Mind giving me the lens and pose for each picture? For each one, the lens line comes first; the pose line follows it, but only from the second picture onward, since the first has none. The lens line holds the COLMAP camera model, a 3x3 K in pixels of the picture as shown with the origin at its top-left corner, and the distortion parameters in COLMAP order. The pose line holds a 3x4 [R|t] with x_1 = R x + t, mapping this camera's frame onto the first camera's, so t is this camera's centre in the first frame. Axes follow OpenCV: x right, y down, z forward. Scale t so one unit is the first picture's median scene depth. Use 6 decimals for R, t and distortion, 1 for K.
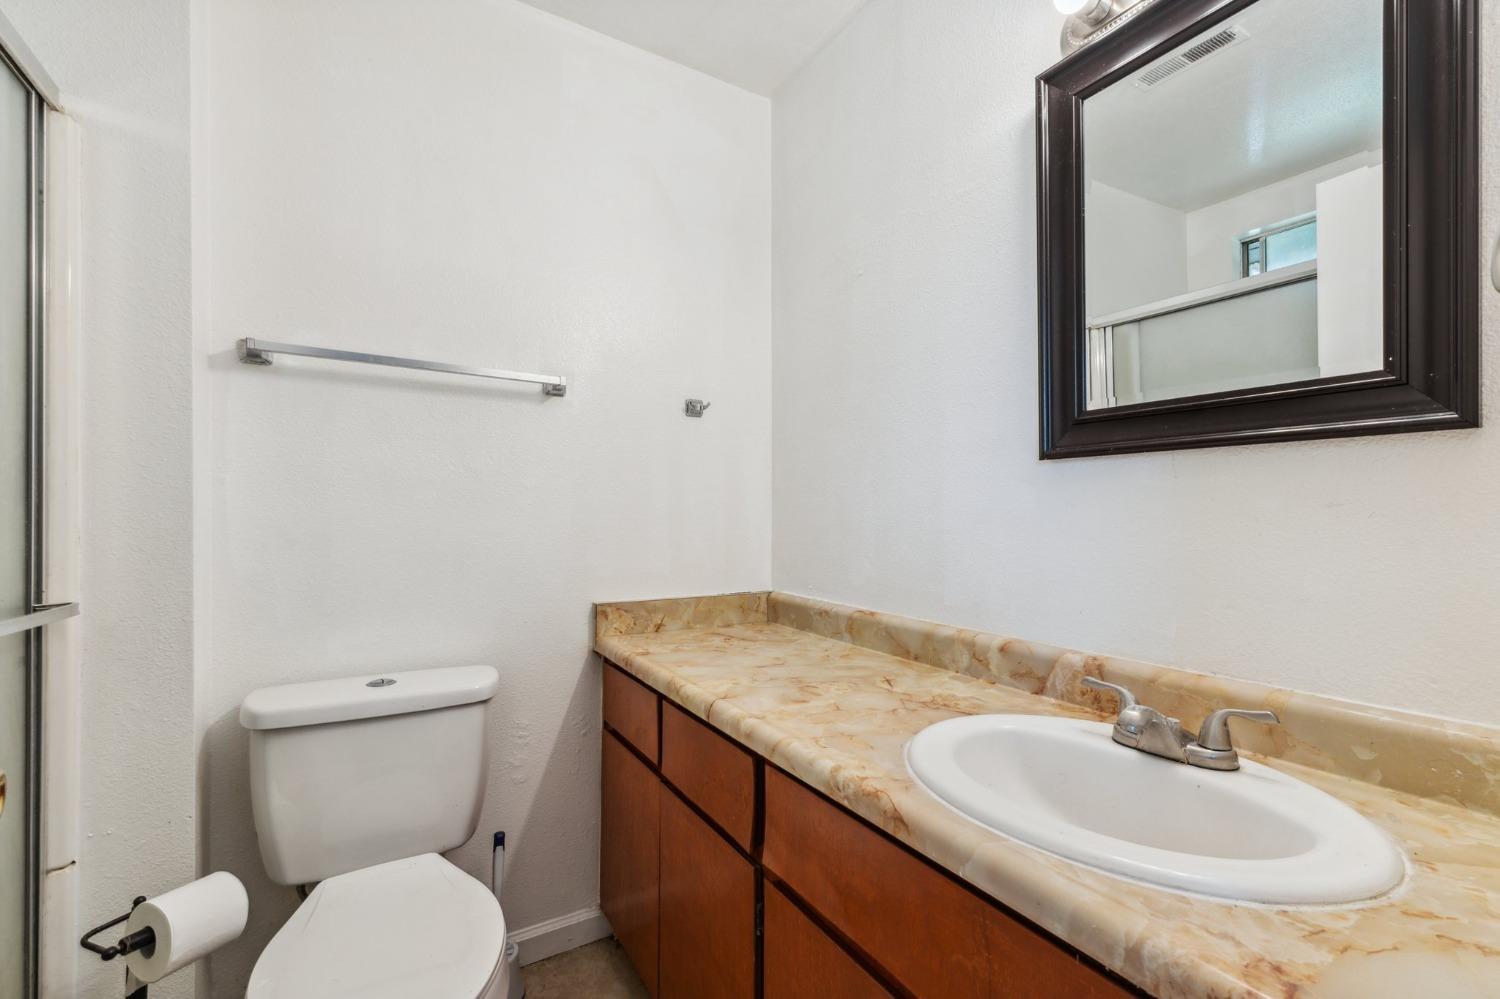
lens RADIAL K [[645.2, 0, 749.1], [0, 645.2, 504.0], [0, 0, 1]] dist [0.000914, 0.000234]
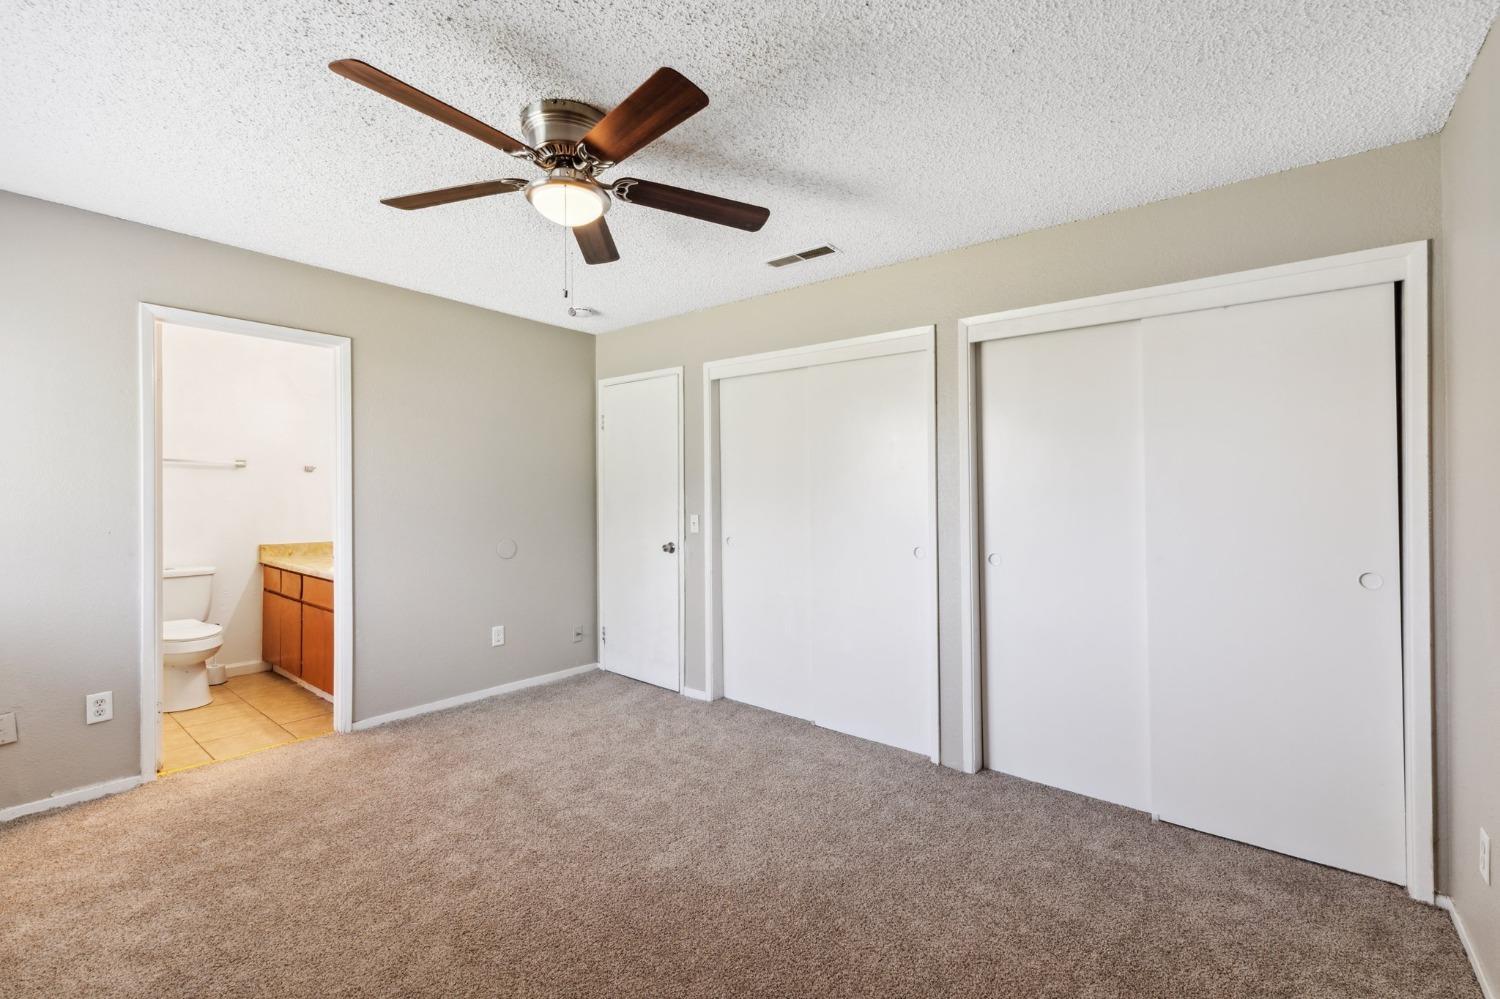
lens RADIAL K [[645.2, 0, 752.0], [0, 645.2, 499.6], [0, 0, 1]] dist [0.000914, 0.000234]
pose [[0.937159, -0.000239, 0.348901, 0.725466], [-0.001317, 0.999990, 0.004224, -0.044800], [-0.348899, -0.004419, 0.937150, -2.174388]]
